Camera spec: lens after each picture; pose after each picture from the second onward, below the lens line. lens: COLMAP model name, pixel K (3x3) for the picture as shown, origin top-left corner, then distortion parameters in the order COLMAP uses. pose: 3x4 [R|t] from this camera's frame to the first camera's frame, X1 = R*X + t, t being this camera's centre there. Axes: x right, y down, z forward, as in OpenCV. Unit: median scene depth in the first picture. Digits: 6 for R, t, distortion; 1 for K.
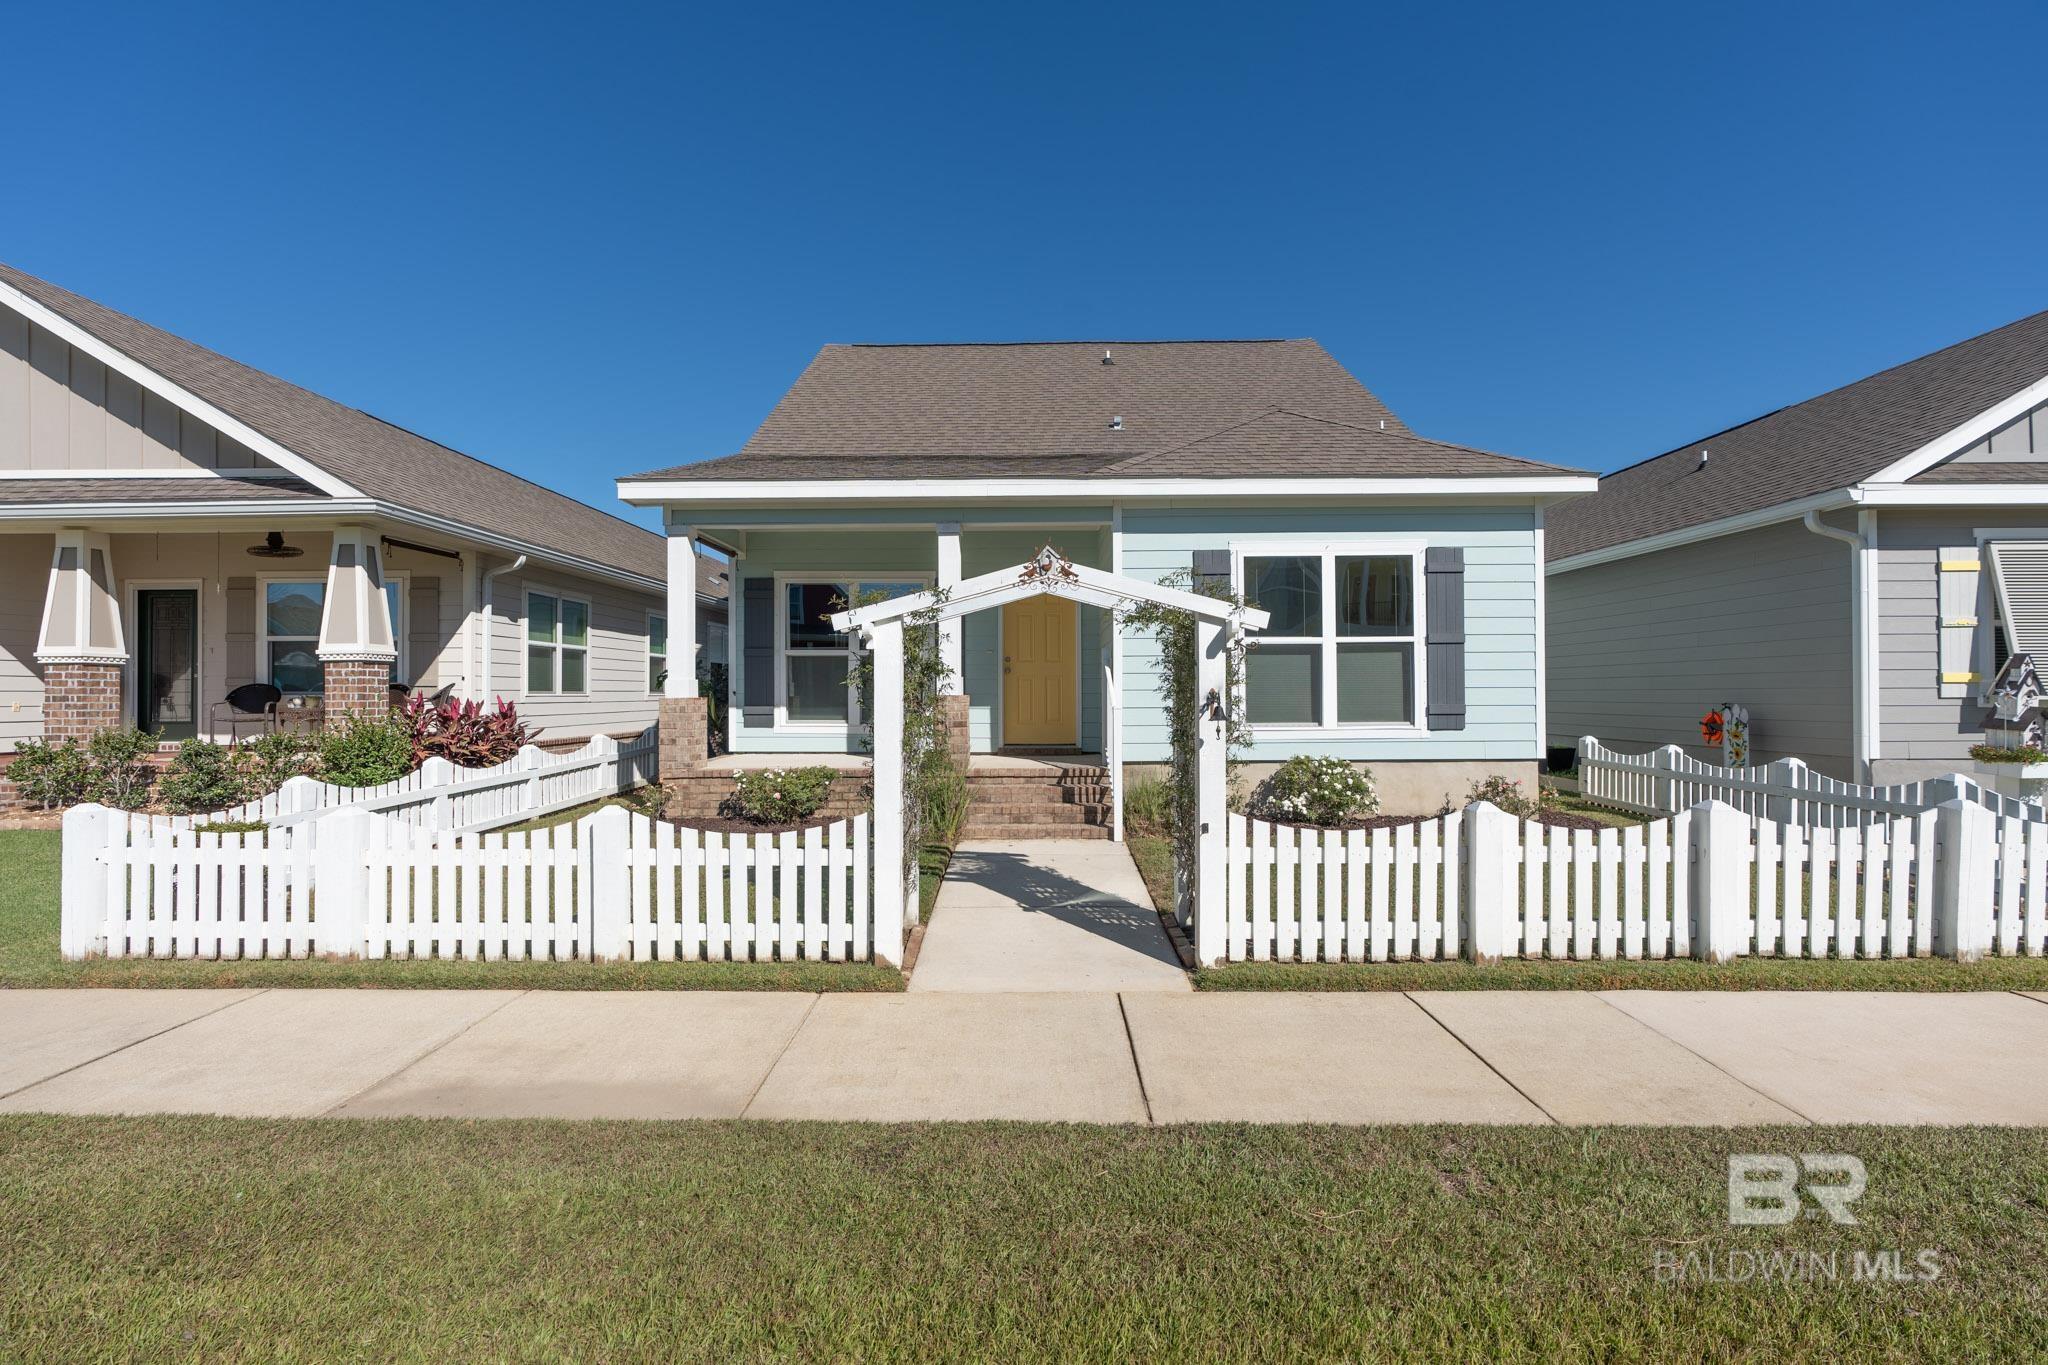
lens RADIAL K [[918.5, 0, 1016.3], [0, 918.5, 684.9], [0, 0, 1]] dist [-0.002913, 0.000344]
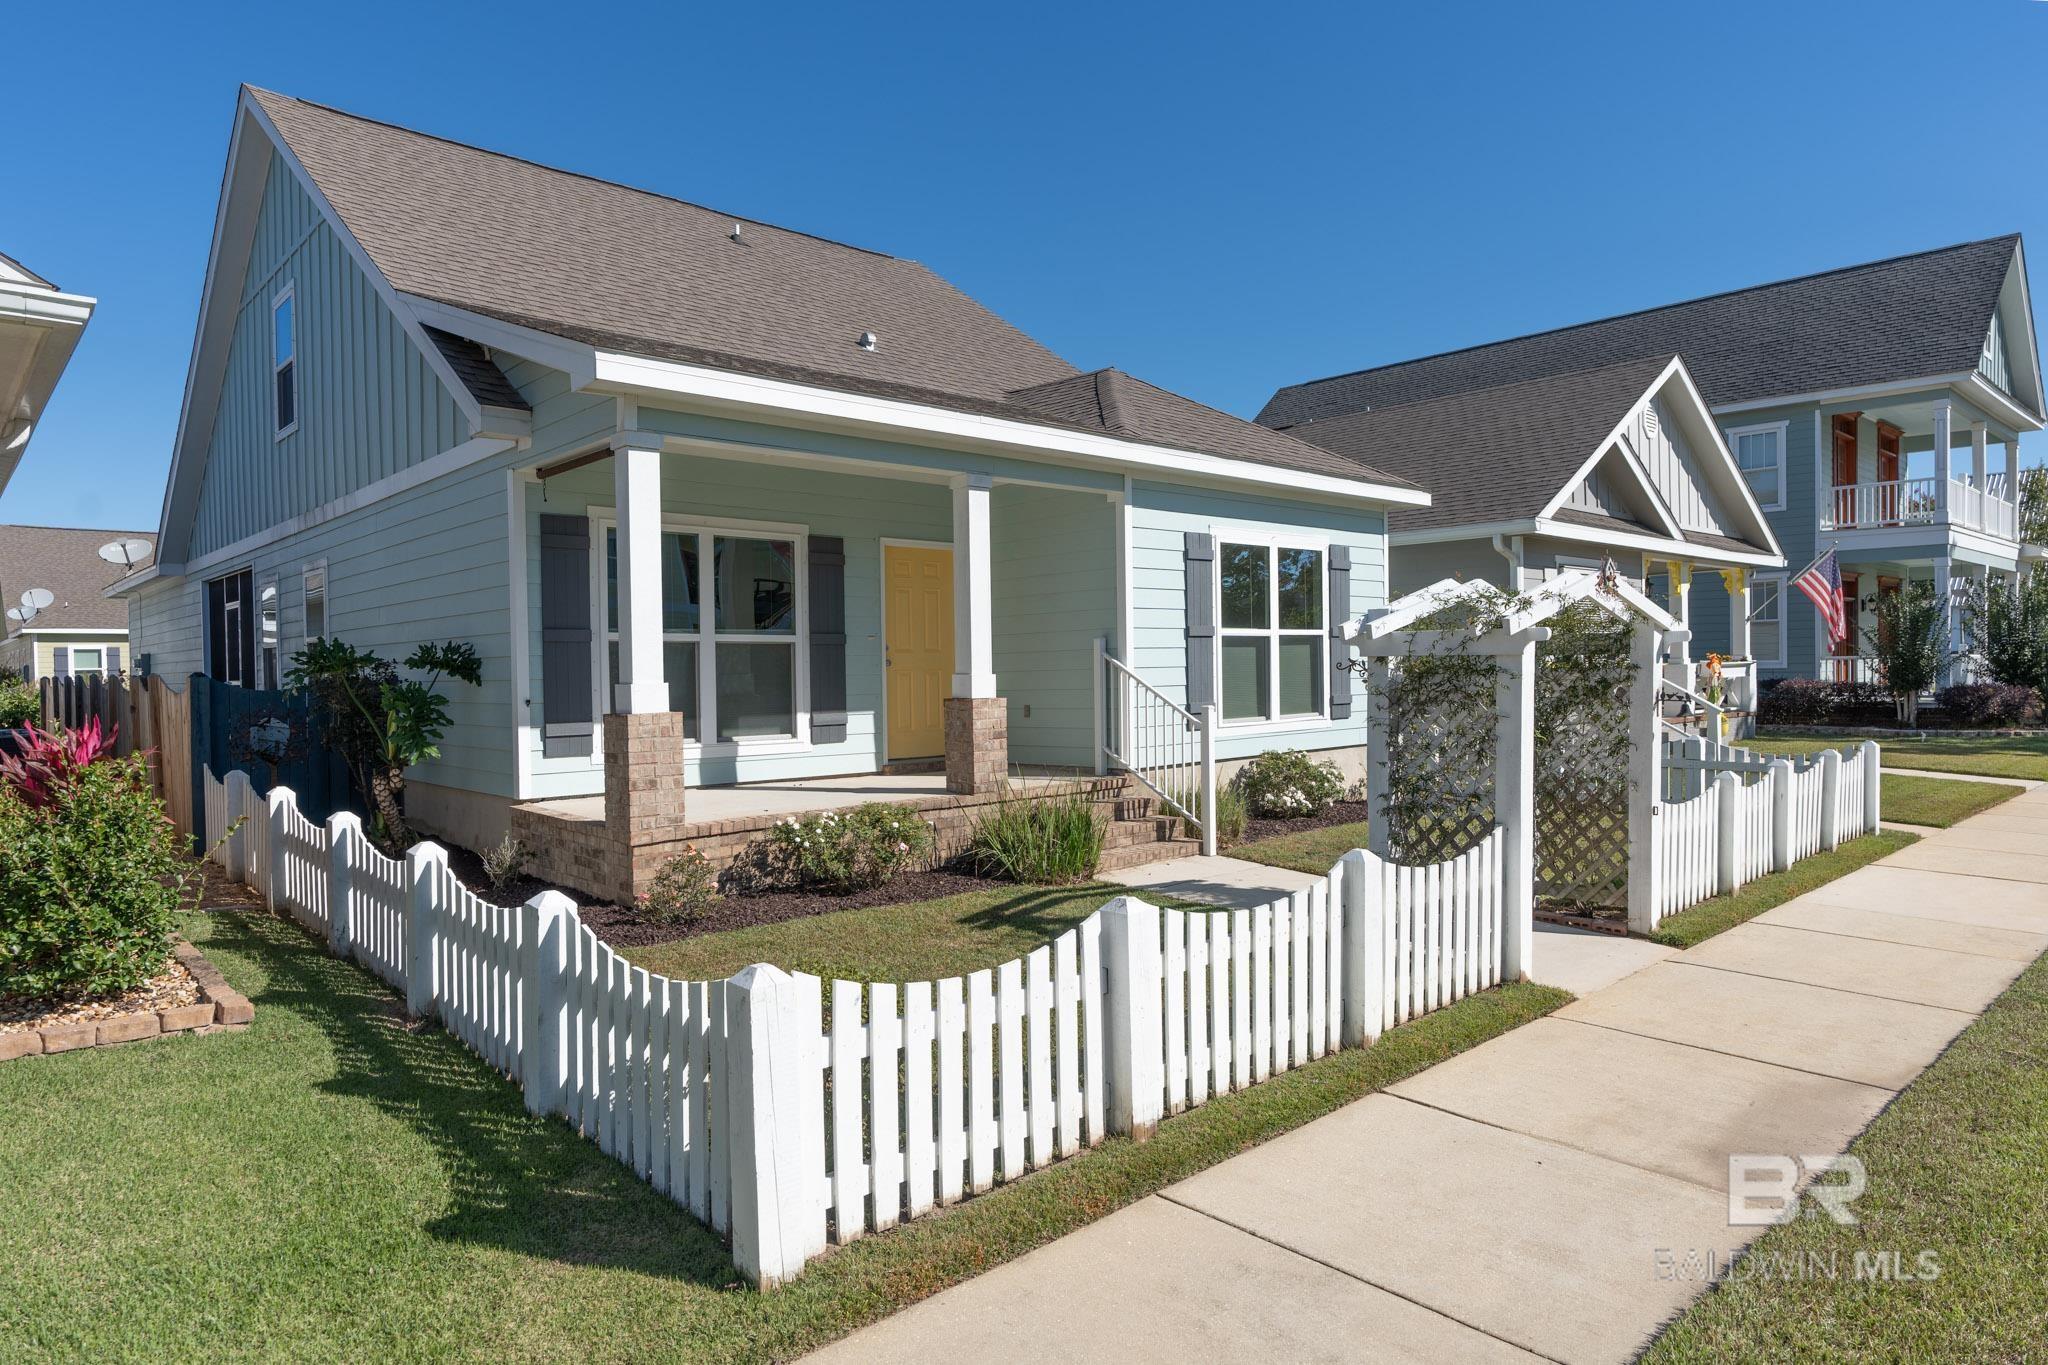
lens RADIAL K [[1209.7, 0, 1025.1], [0, 1209.7, 692.9], [0, 0, 1]] dist [0.004853, 0.000440]
pose [[0.723932, -0.022650, 0.689499, -0.754650], [0.007576, 0.999662, 0.024883, -0.018123], [-0.689829, -0.012790, 0.723859, 0.240310]]
